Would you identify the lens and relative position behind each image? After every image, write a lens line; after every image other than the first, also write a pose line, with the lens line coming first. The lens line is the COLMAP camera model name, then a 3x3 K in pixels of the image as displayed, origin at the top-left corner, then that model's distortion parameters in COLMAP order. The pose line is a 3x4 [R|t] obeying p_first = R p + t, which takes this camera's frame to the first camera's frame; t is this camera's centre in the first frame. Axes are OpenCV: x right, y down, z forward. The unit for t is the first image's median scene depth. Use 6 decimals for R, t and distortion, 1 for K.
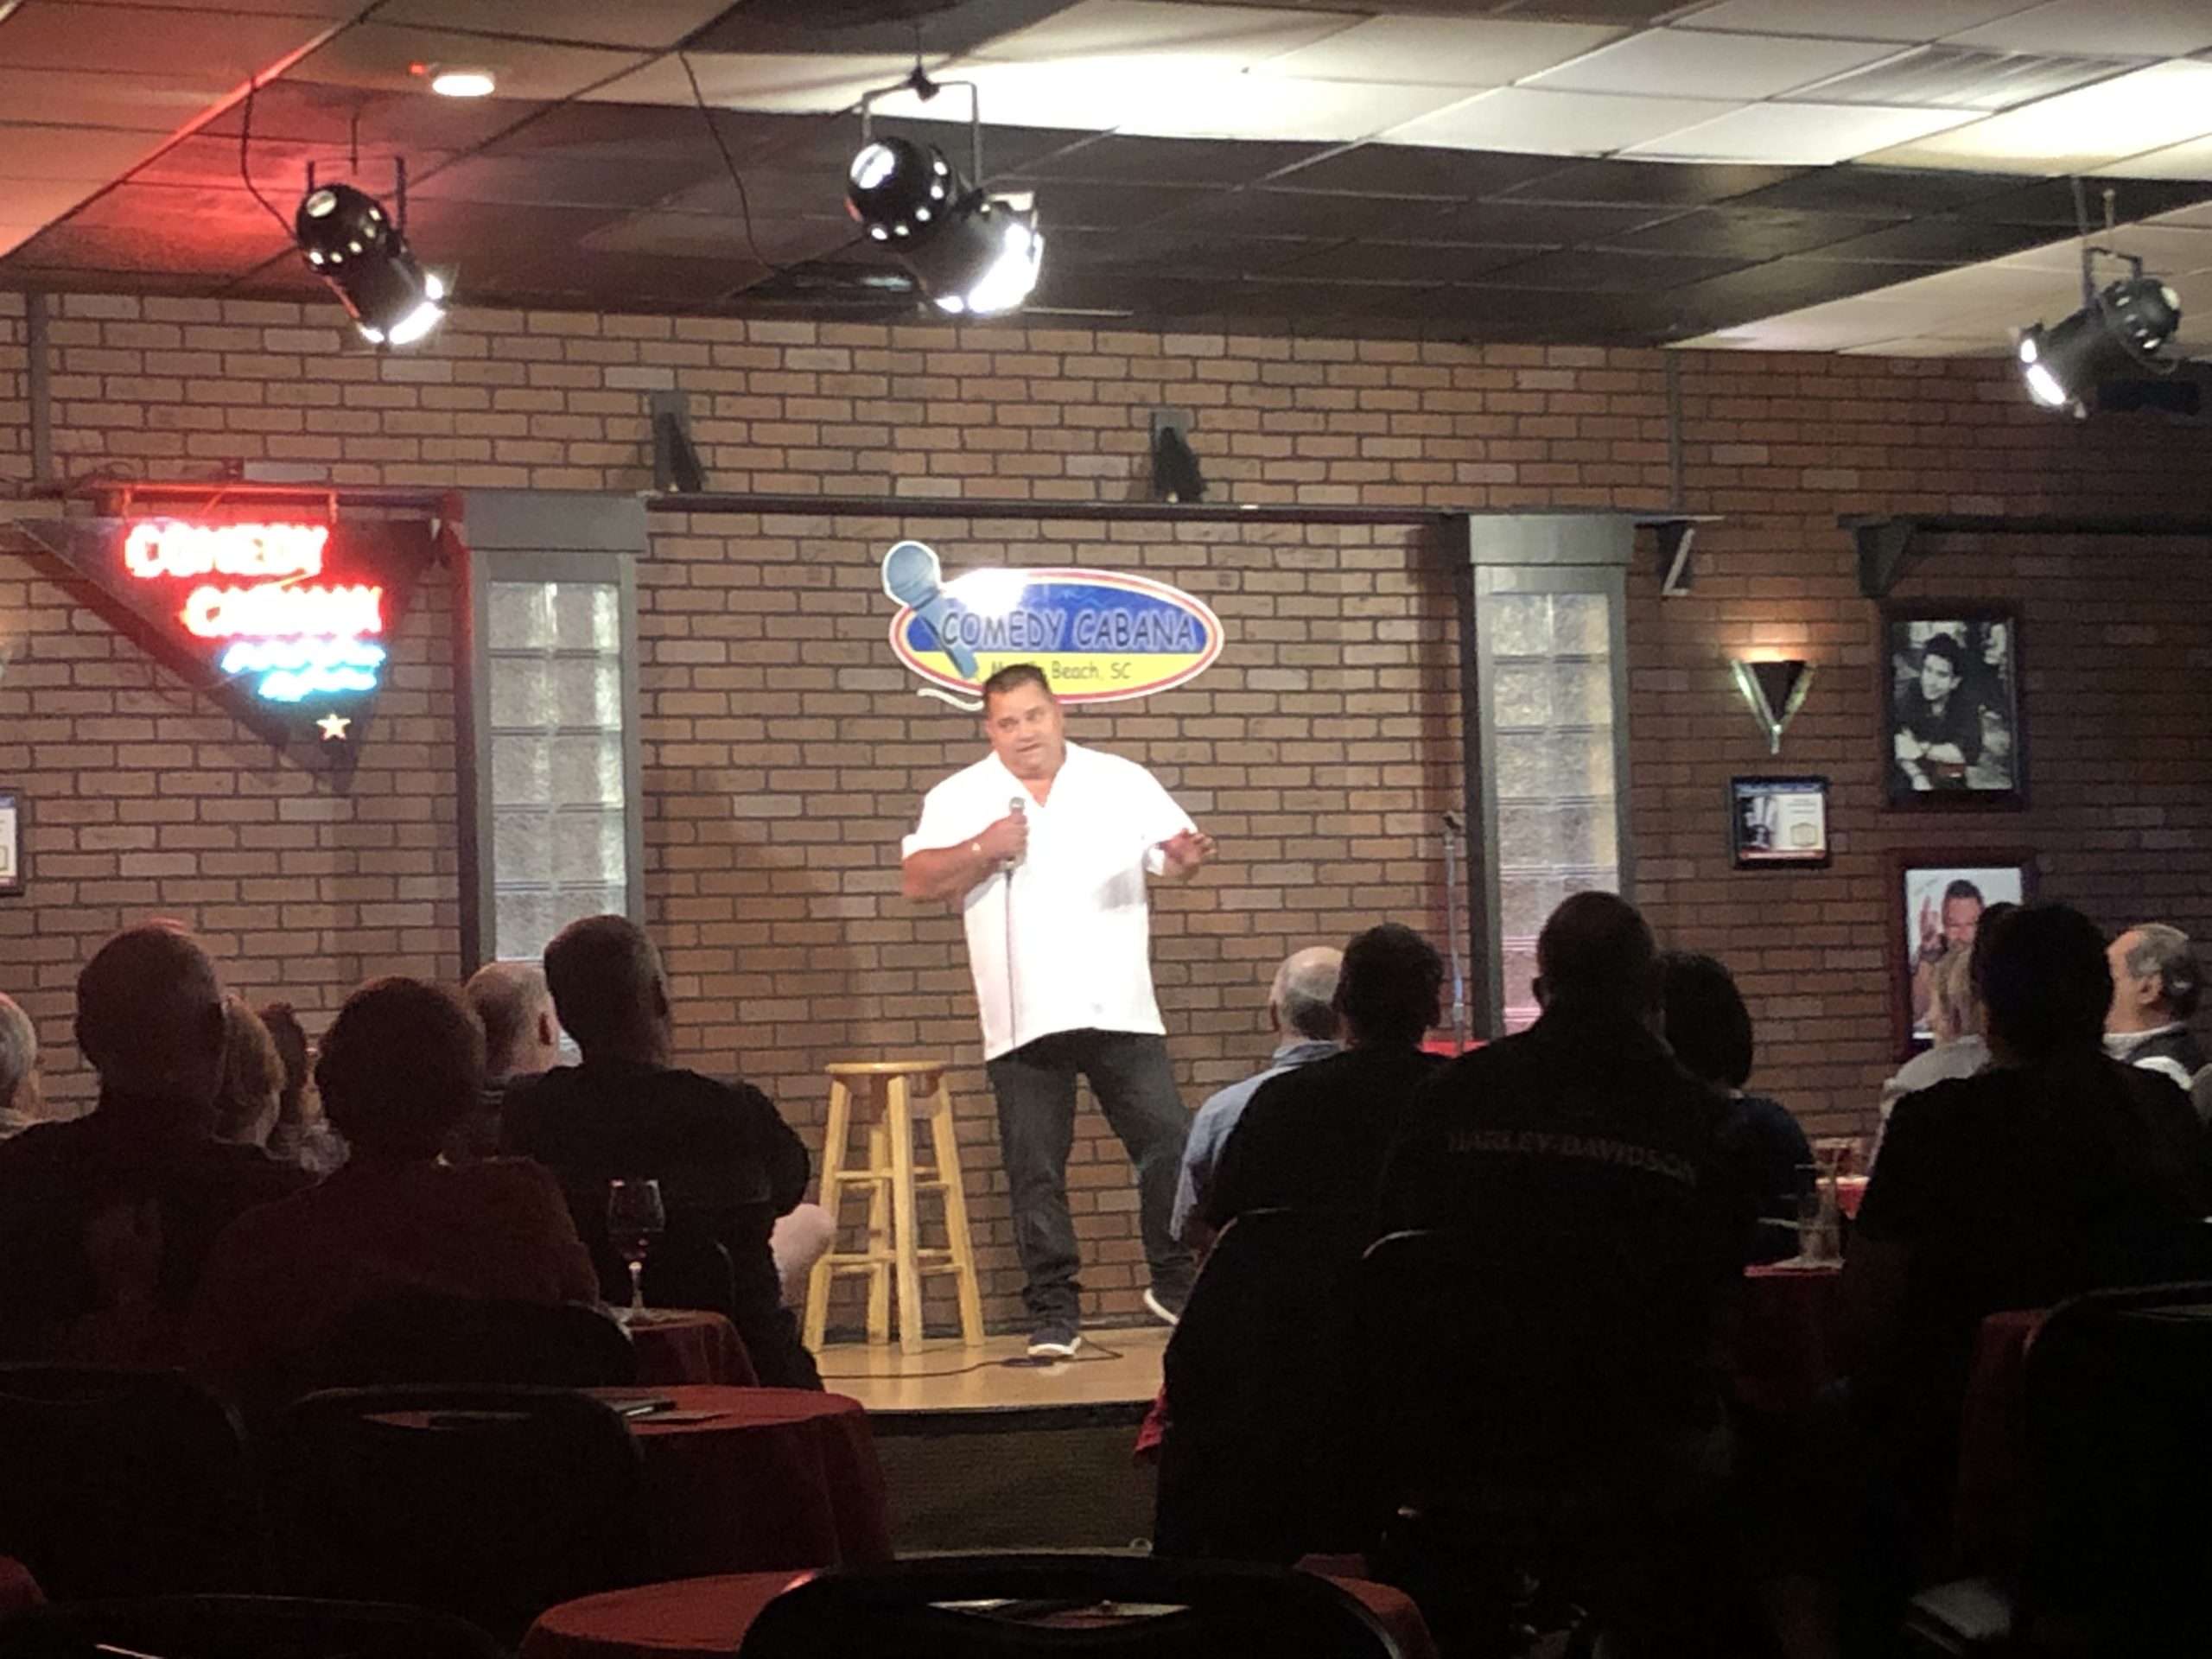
lens RADIAL K [[5031.8, 0, 1102.3], [0, 5031.8, 839.6], [0, 0, 1]] dist [0.197565, 0.000000]
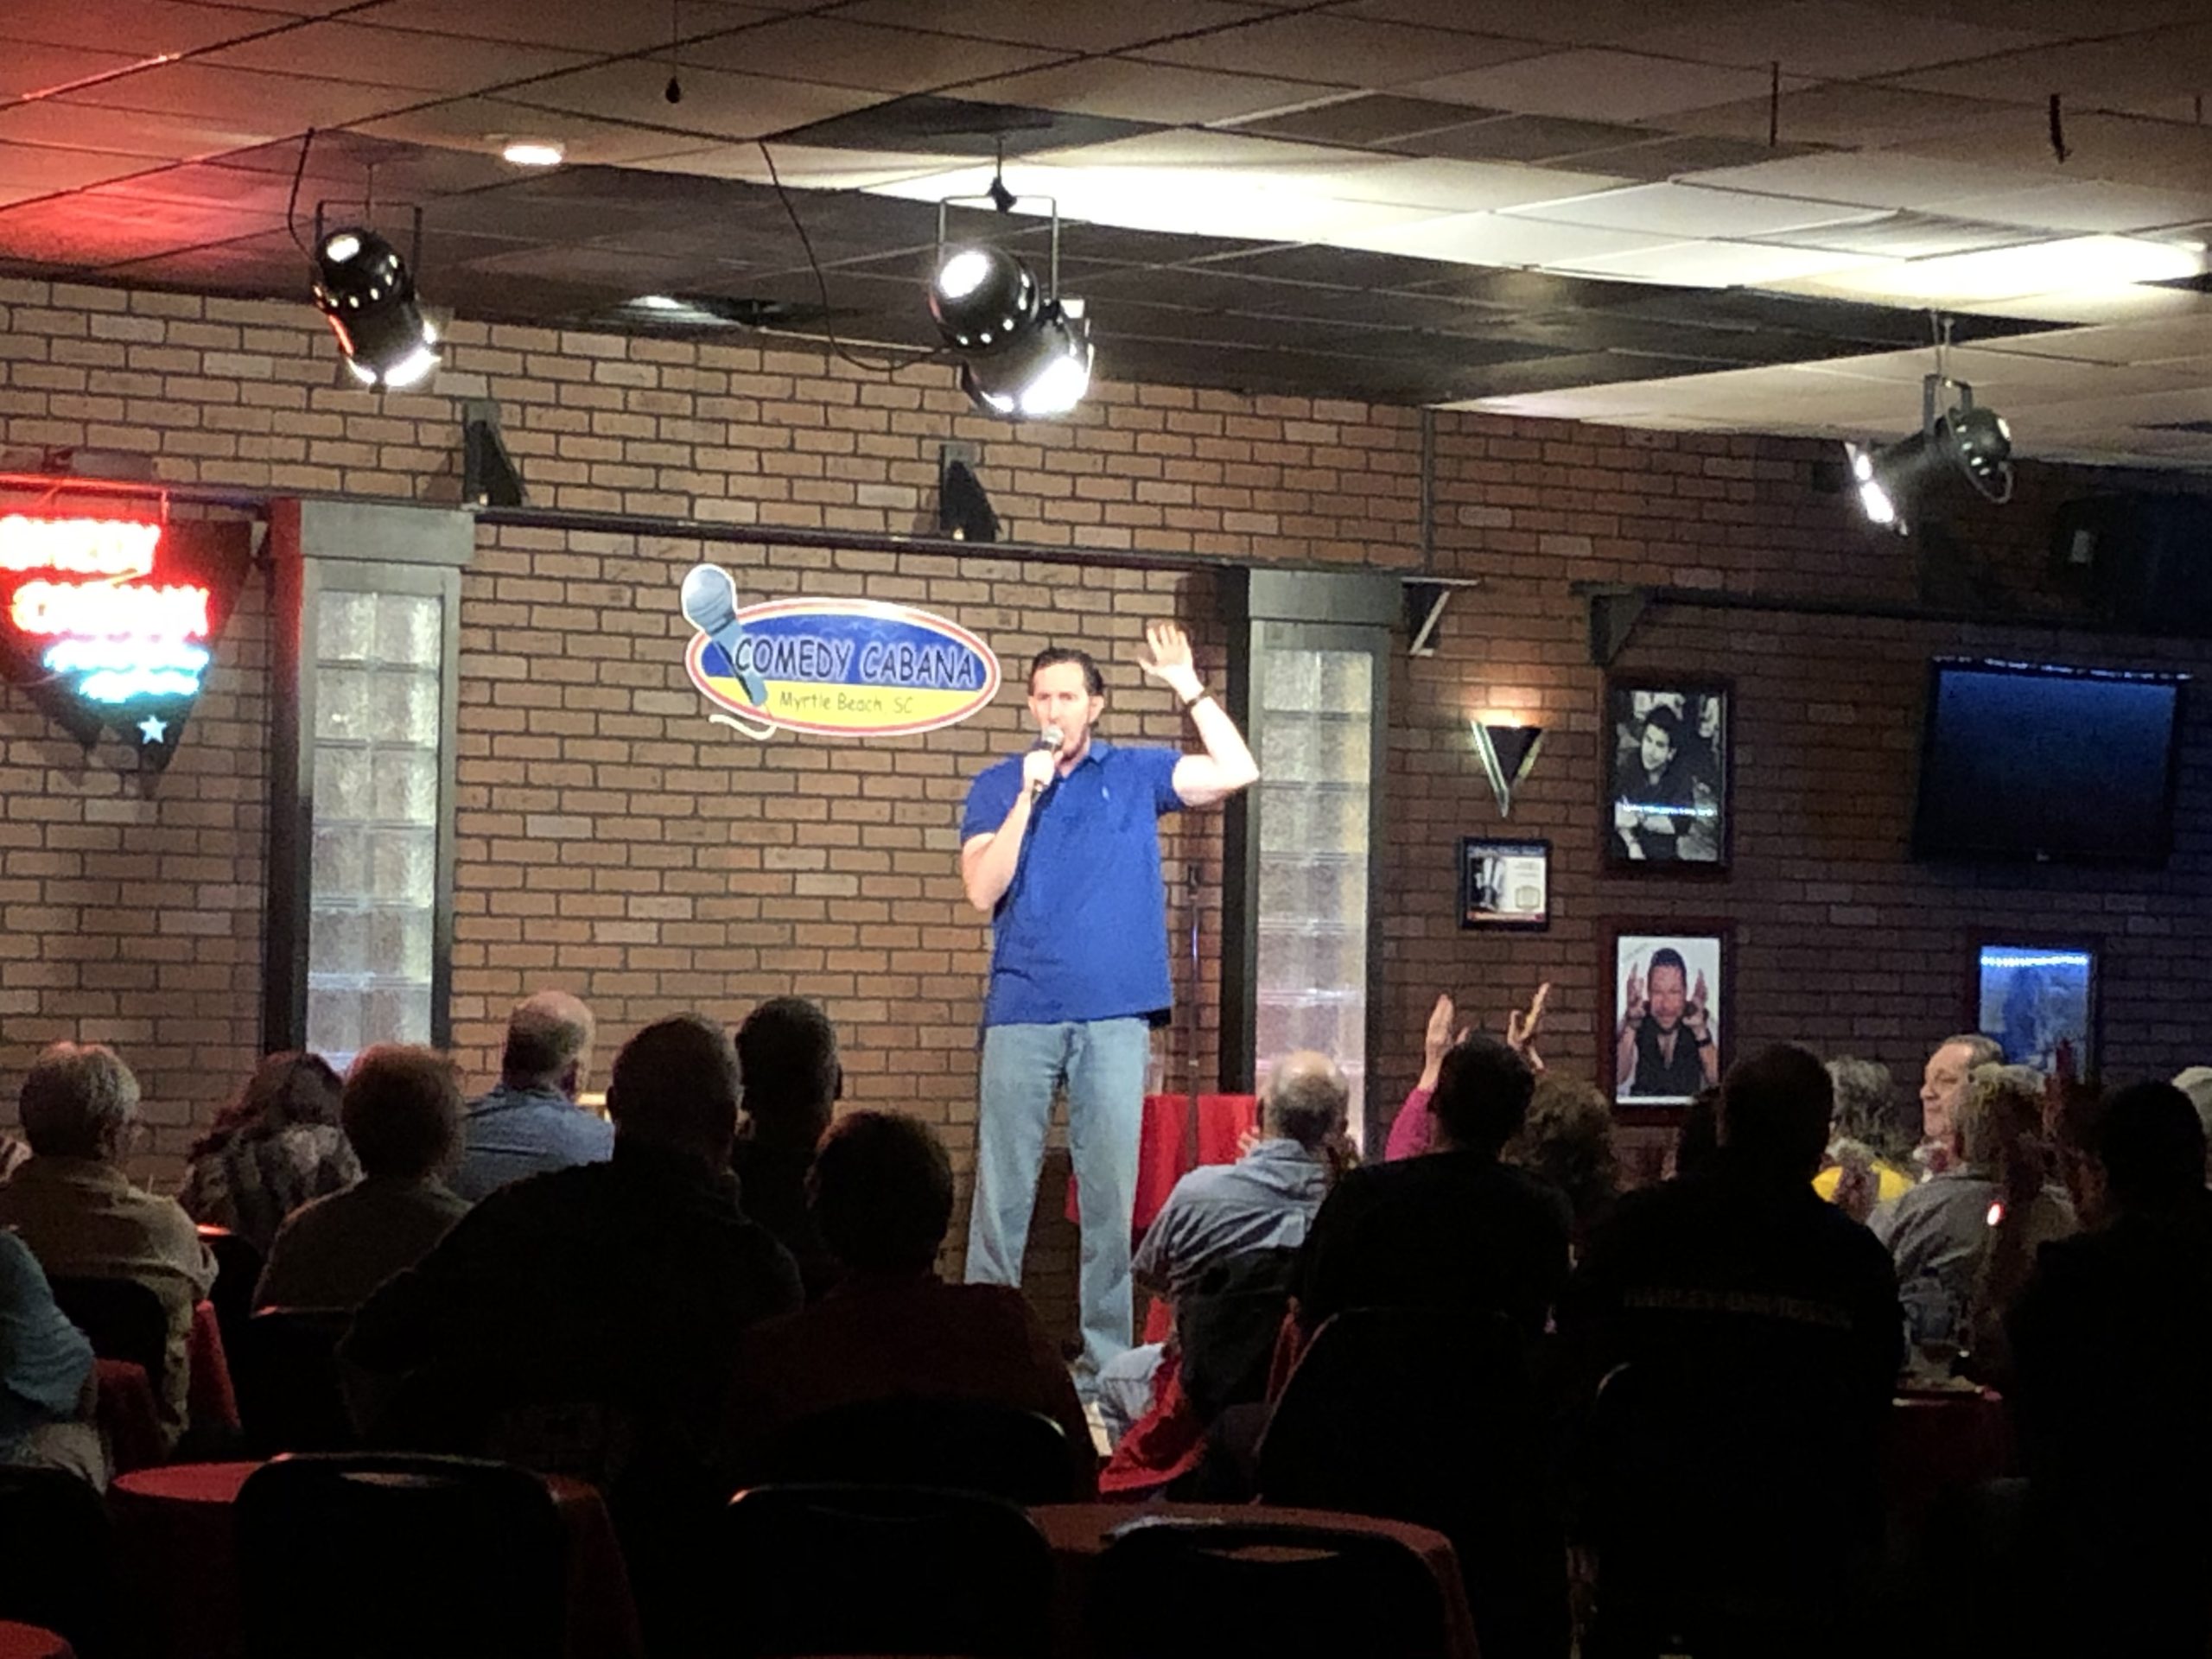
lens RADIAL K [[5593.2, 0, 1109.6], [0, 5593.2, 819.1], [0, 0, 1]] dist [0.253310, 0.000000]
pose [[0.984211, 0.054532, 0.168391, -0.142499], [-0.057044, 0.998320, 0.010116, -0.024930], [-0.167556, -0.019562, 0.985668, -0.096153]]
